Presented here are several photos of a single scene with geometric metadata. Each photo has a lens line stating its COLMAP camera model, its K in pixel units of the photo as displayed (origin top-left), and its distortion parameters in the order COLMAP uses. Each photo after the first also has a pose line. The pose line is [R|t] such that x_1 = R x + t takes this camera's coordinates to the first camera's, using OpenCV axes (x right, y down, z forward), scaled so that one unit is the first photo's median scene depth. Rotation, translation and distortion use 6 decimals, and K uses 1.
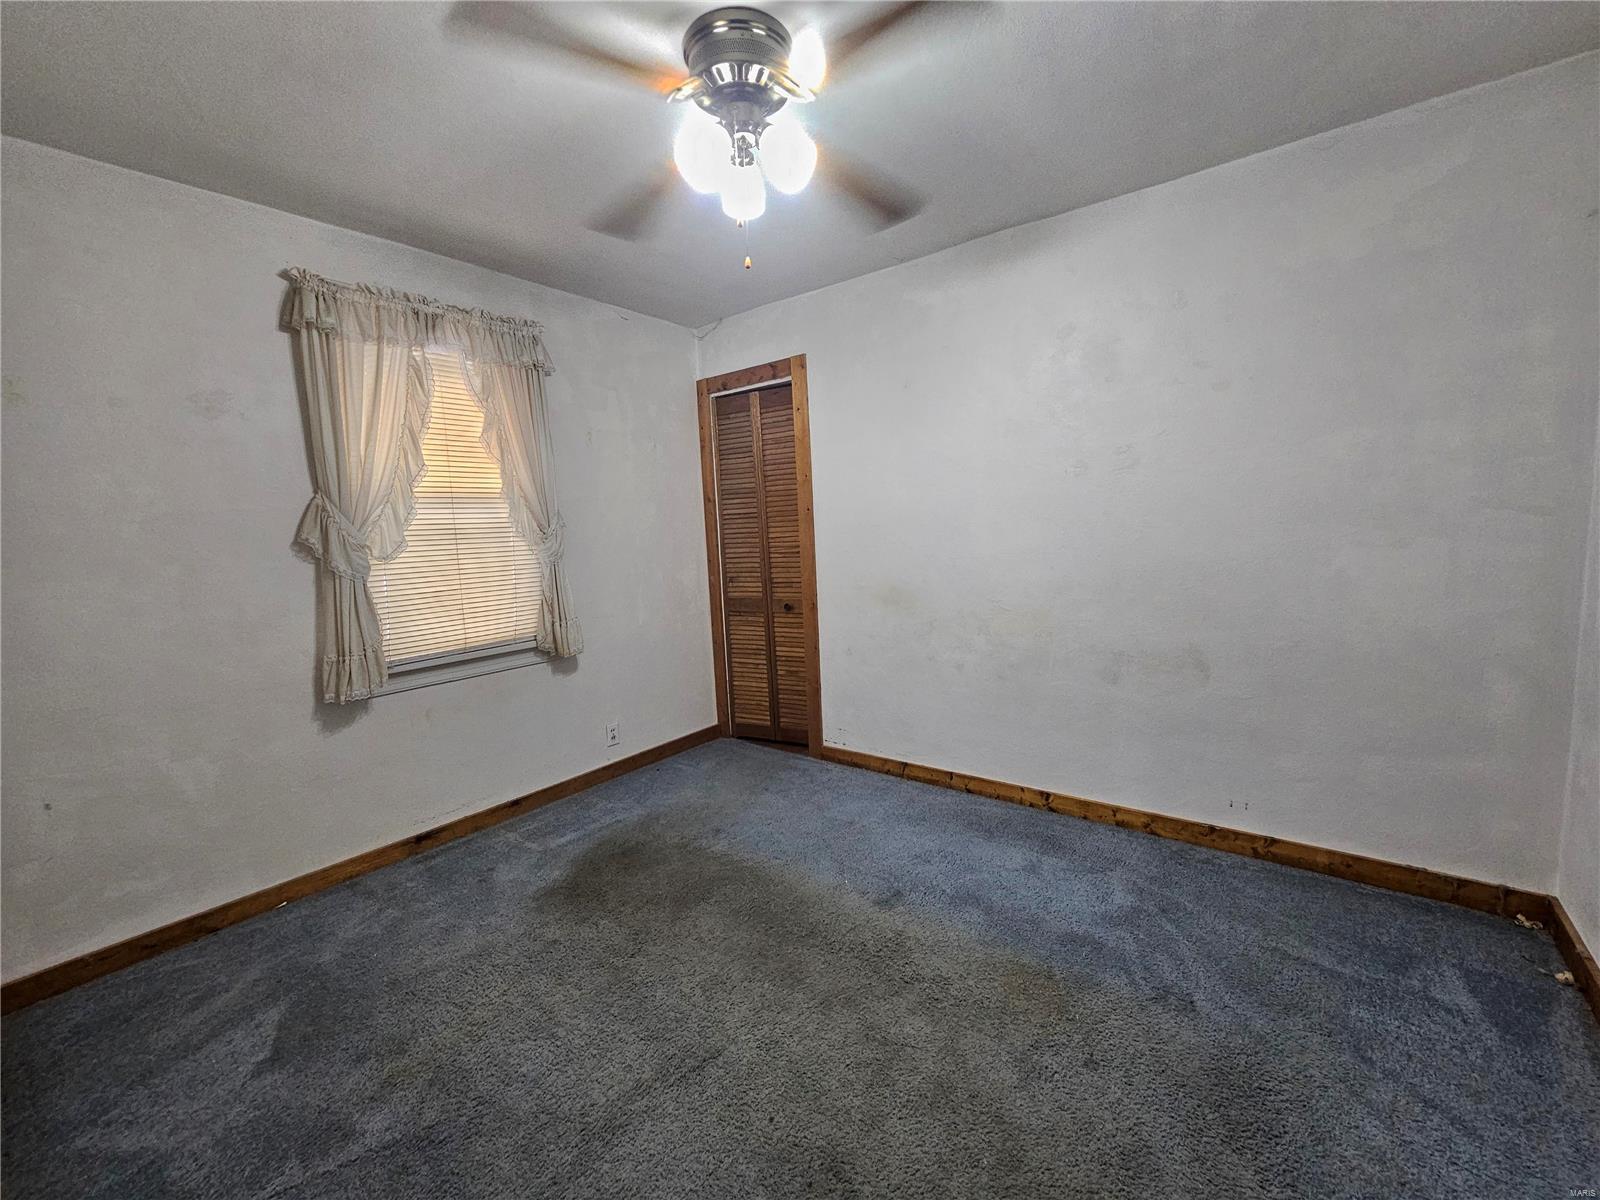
lens RADIAL K [[660.2, 0, 810.2], [0, 660.2, 602.6], [0, 0, 1]] dist [0.003141, 0.000112]
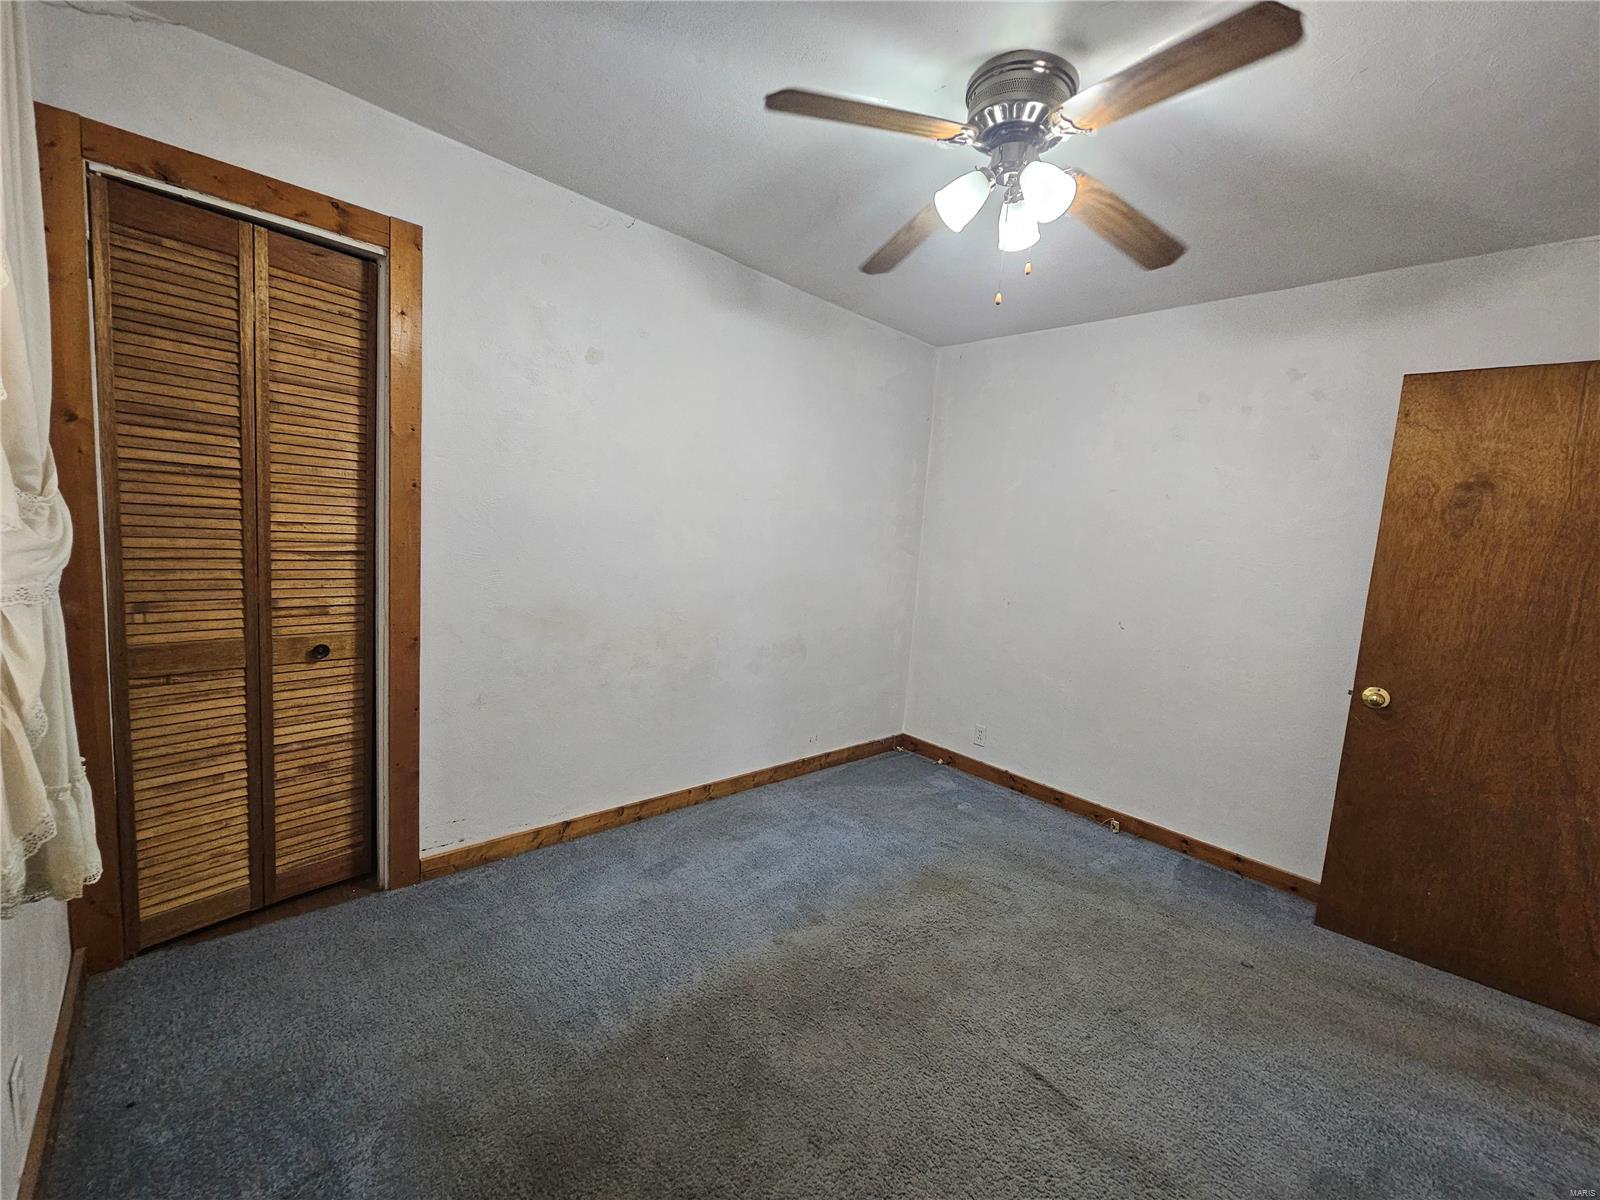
lens RADIAL K [[660.2, 0, 810.2], [0, 660.2, 602.6], [0, 0, 1]] dist [0.003141, 0.000112]
pose [[0.144401, -0.057313, 0.987858, -0.554559], [0.029814, 0.998120, 0.053550, -0.053931], [-0.989070, 0.021719, 0.145838, 0.547538]]
